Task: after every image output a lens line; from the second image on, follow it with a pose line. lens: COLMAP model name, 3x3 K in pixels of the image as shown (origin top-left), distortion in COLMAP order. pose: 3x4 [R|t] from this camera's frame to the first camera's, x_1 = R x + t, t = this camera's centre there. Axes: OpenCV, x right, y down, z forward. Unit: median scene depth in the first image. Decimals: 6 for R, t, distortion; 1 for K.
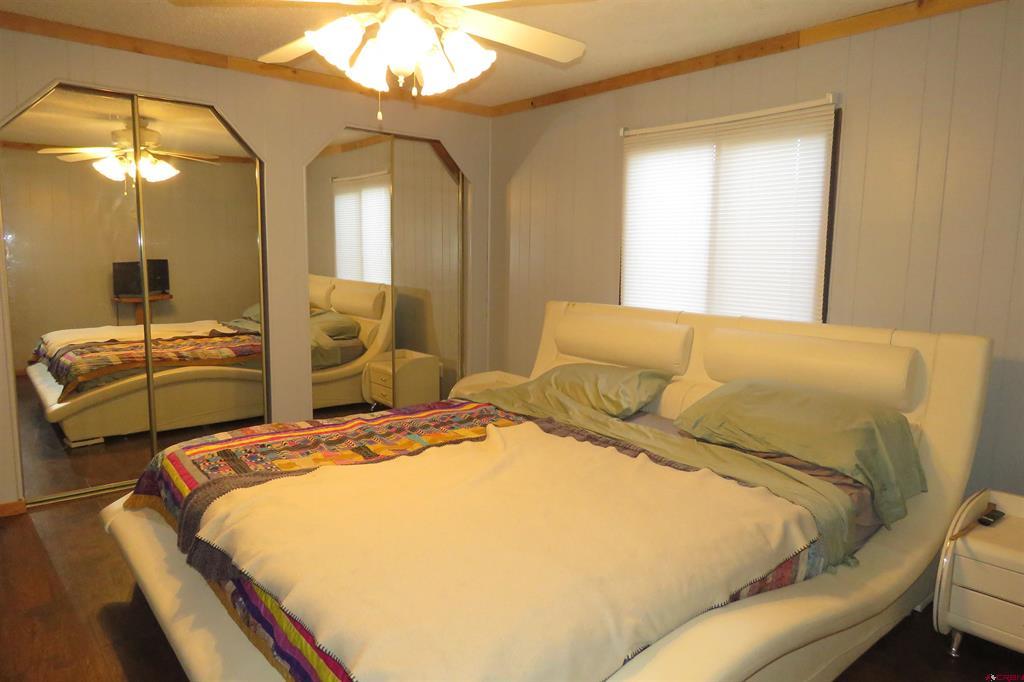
lens RADIAL K [[654.8, 0, 508.9], [0, 654.8, 340.1], [0, 0, 1]] dist [-0.001473, -0.004430]
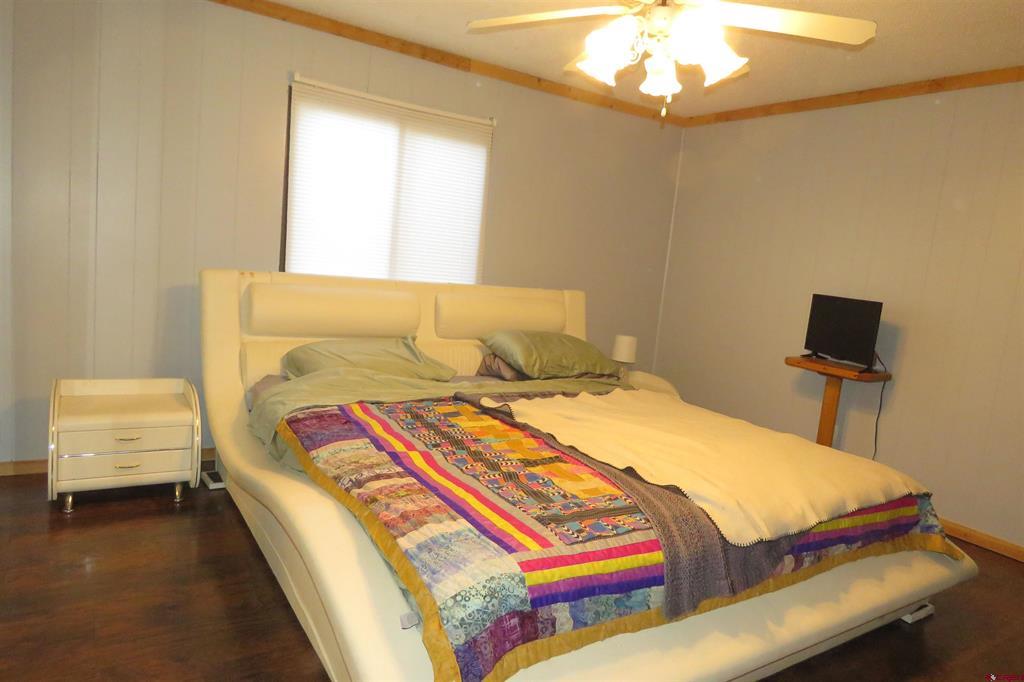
lens RADIAL K [[654.8, 0, 510.3], [0, 654.8, 338.5], [0, 0, 1]] dist [-0.001473, -0.004430]
pose [[0.126010, -0.129717, 0.983512, -0.919653], [0.030371, 0.991454, 0.126873, -0.091937], [-0.991564, 0.013883, 0.128873, 0.794466]]
